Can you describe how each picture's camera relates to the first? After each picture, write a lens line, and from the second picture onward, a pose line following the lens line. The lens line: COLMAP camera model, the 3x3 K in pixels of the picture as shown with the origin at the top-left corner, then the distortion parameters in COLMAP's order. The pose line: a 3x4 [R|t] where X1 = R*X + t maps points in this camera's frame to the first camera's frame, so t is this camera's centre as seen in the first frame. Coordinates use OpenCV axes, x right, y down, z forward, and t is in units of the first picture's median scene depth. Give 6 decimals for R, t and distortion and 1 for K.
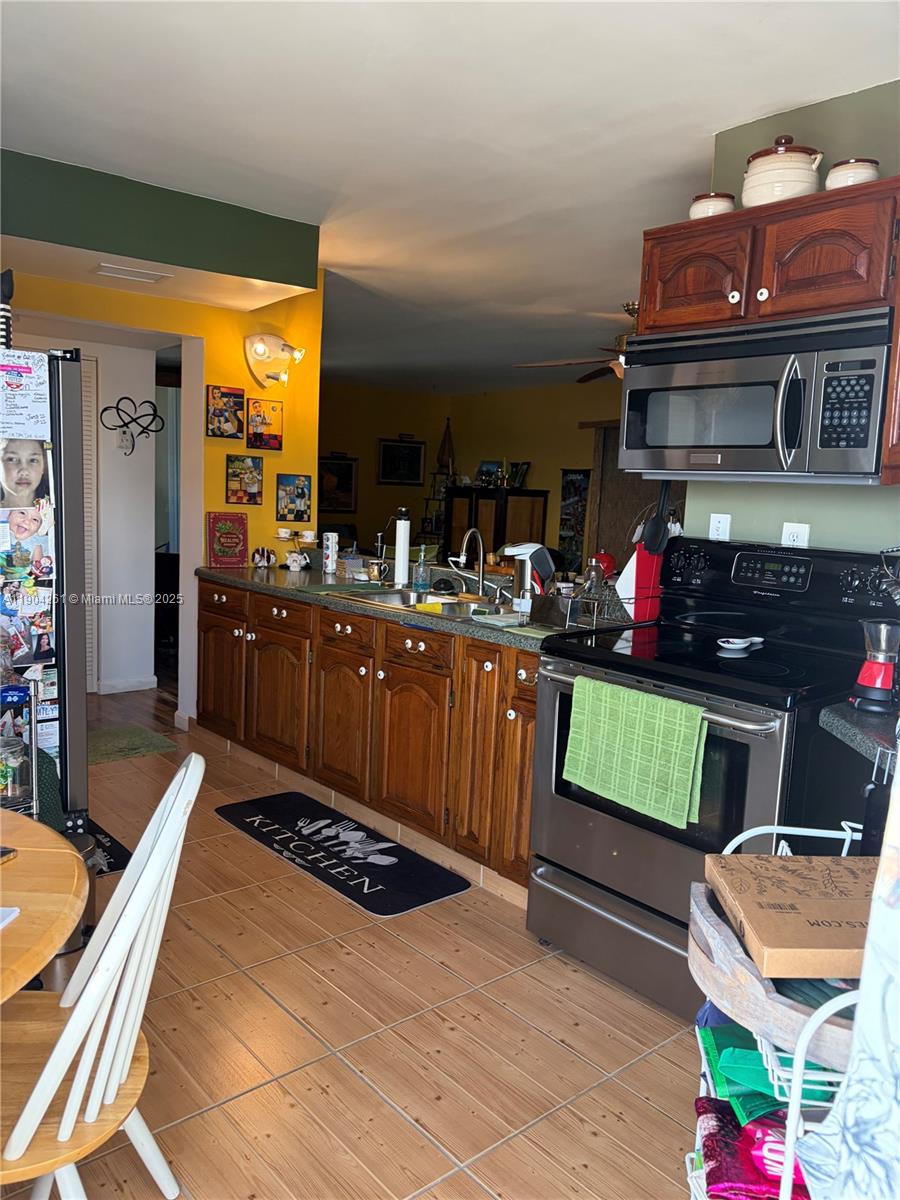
lens RADIAL K [[907.1, 0, 448.8], [0, 907.1, 600.2], [0, 0, 1]] dist [0.041815, -0.049653]
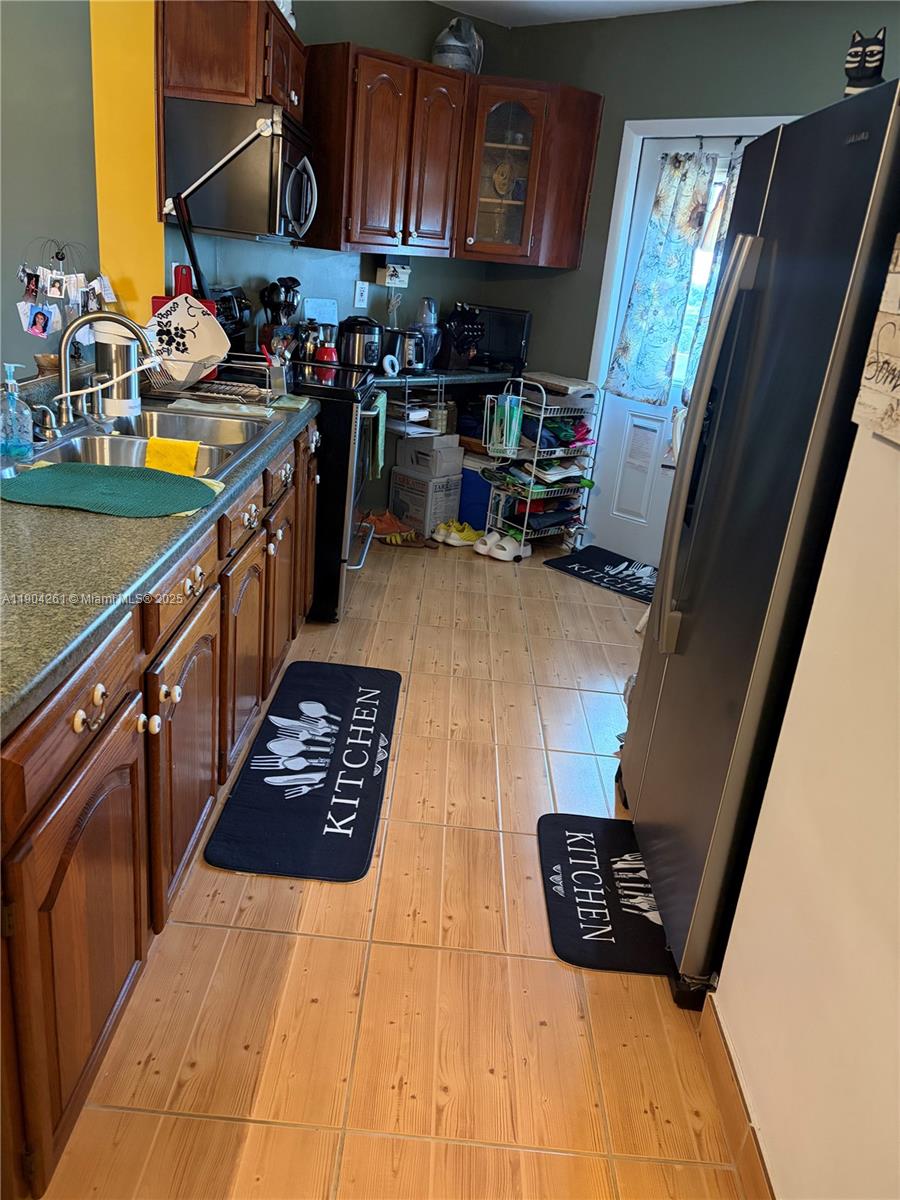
lens RADIAL K [[907.1, 0, 446.7], [0, 907.1, 605.2], [0, 0, 1]] dist [0.041815, -0.049653]
pose [[-0.734022, -0.335861, 0.590262, -0.632788], [-0.033068, 0.885795, 0.462898, -0.210496], [-0.678320, 0.320258, -0.661299, 1.408989]]
